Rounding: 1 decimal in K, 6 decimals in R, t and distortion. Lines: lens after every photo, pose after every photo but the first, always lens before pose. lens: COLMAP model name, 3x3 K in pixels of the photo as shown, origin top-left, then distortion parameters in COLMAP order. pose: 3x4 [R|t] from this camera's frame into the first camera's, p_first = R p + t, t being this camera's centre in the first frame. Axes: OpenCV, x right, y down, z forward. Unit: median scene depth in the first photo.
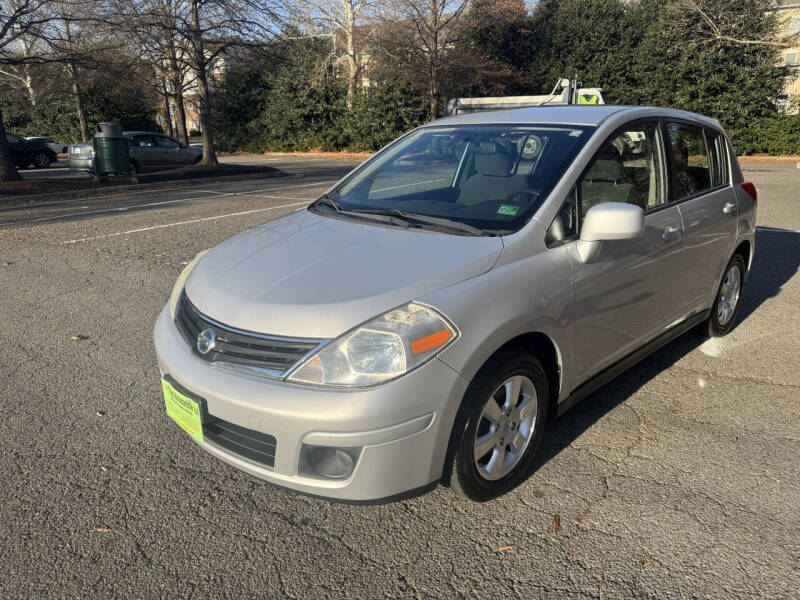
lens RADIAL K [[566.2, 0, 392.6], [0, 566.2, 299.1], [0, 0, 1]] dist [0.024507, -0.026662]
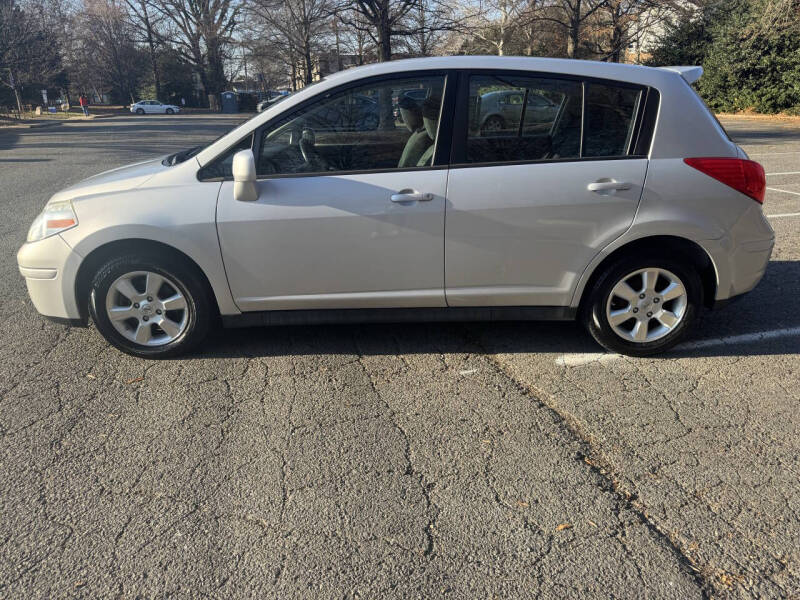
lens RADIAL K [[565.7, 0, 395.8], [0, 565.7, 294.9], [0, 0, 1]] dist [0.008529, -0.006876]
pose [[0.728881, 0.233492, -0.643594, 0.141045], [-0.194466, 0.971936, 0.132377, -0.009508], [0.656441, 0.028670, 0.753832, 0.035018]]
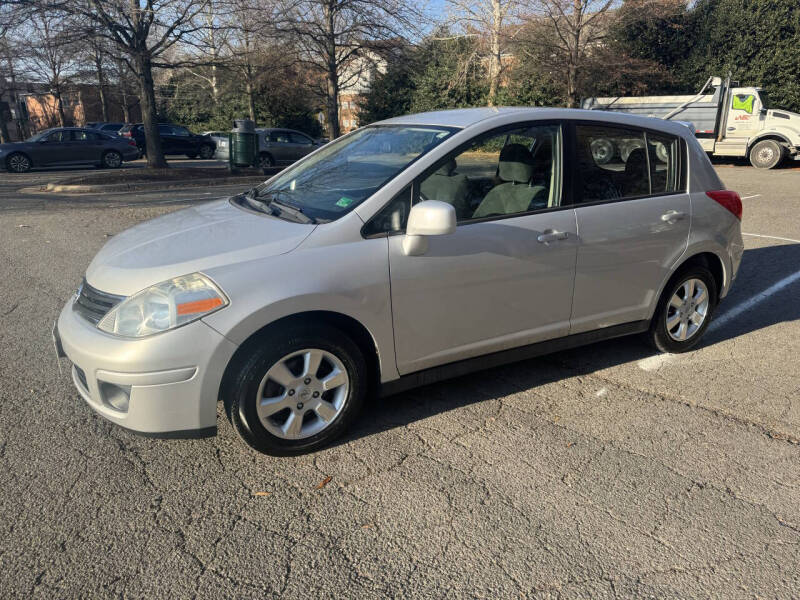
lens RADIAL K [[566.2, 0, 401.9], [0, 566.2, 294.1], [0, 0, 1]] dist [0.024507, -0.026662]
pose [[0.967758, 0.084580, -0.237256, 0.060188], [-0.086071, 0.996281, 0.004086, 0.000671], [0.236719, 0.016467, 0.971439, -0.004356]]
